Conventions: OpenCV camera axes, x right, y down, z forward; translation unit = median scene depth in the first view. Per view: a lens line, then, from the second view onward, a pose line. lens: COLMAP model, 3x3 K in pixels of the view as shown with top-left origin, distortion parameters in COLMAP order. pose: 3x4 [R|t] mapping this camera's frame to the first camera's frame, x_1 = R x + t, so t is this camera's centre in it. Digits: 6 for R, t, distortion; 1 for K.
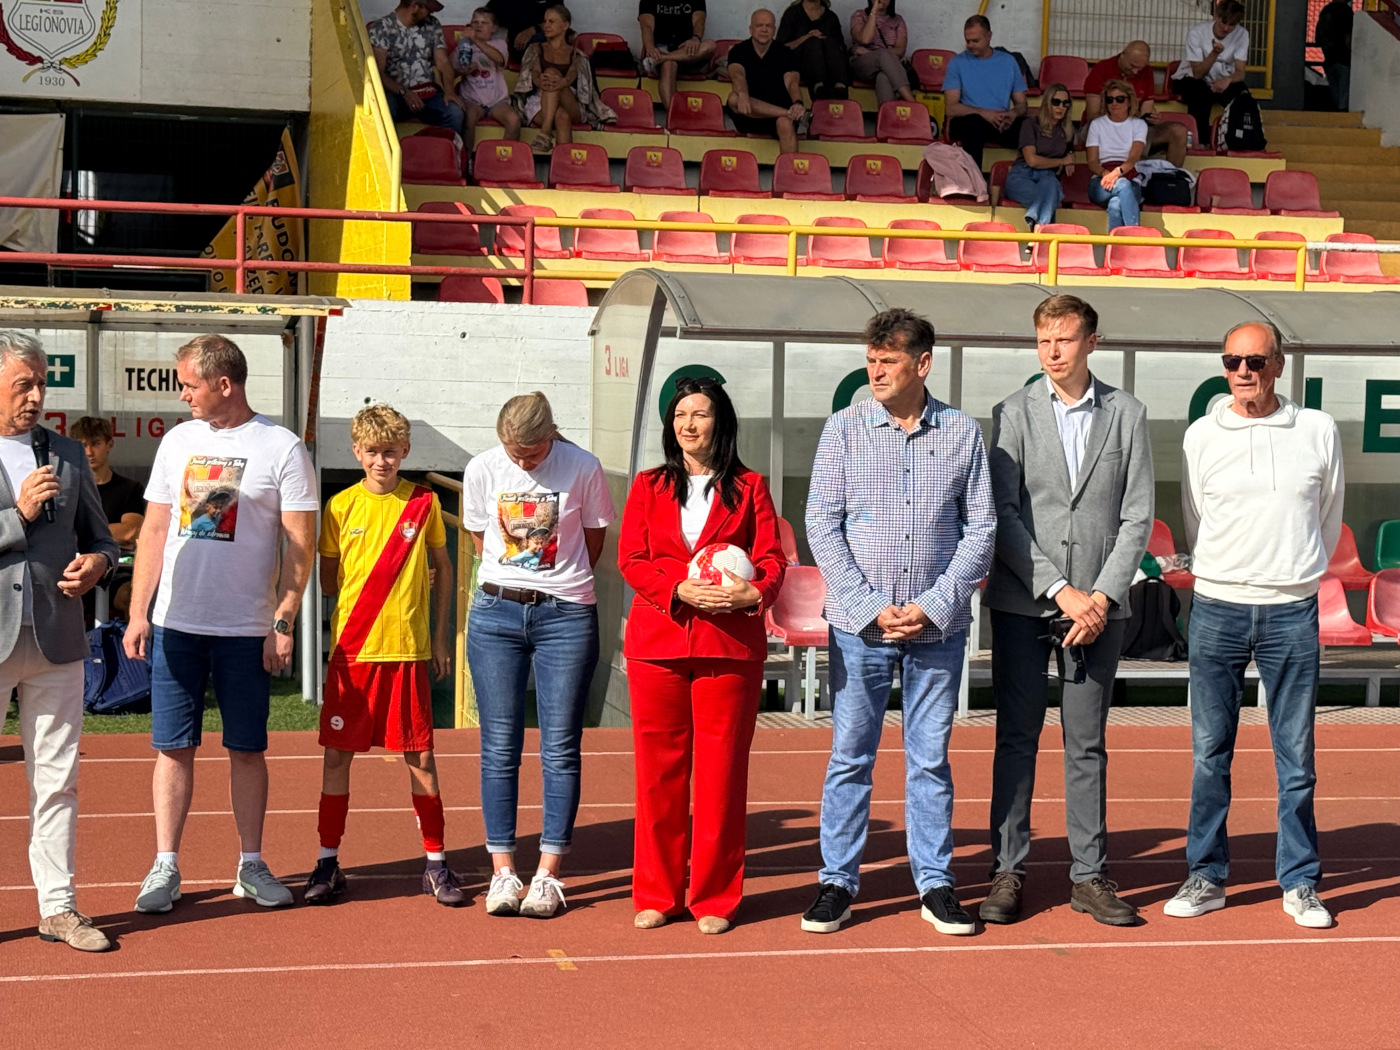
lens RADIAL K [[2786.8, 0, 700.0], [0, 2786.8, 525.0], [0, 0, 1]] dist [-0.030624, -0.111608]
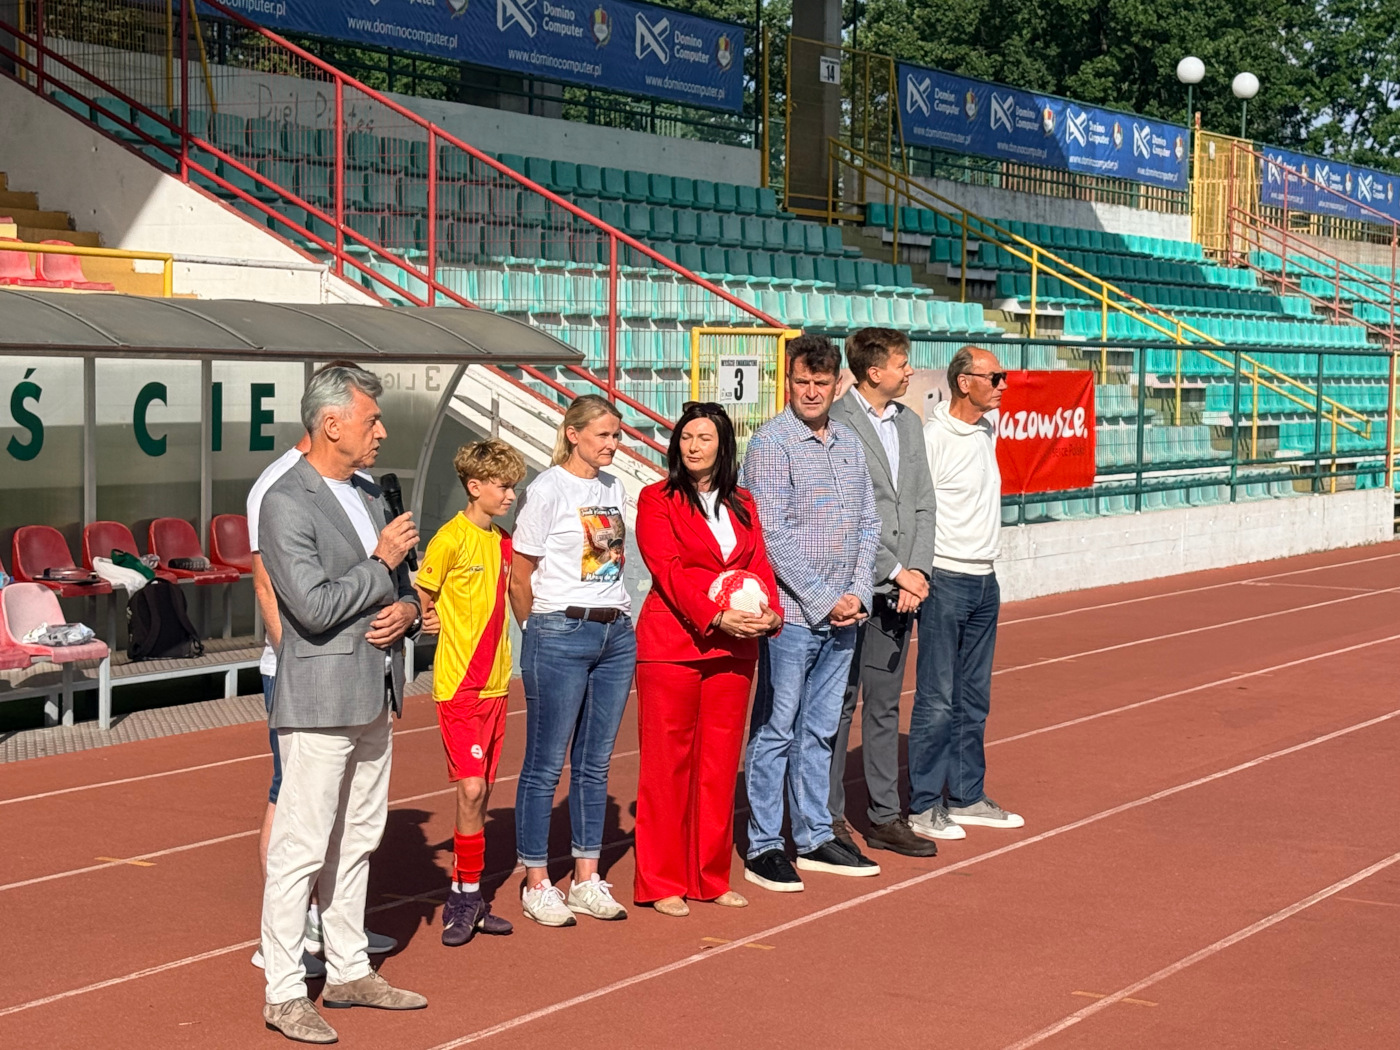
lens RADIAL K [[2786.8, 0, 700.0], [0, 2786.8, 525.0], [0, 0, 1]] dist [-0.030624, -0.111608]
pose [[0.686472, -0.049698, 0.725456, -0.773279], [0.045412, 0.998644, 0.025441, -0.030983], [-0.725737, 0.015480, 0.687798, 0.243586]]
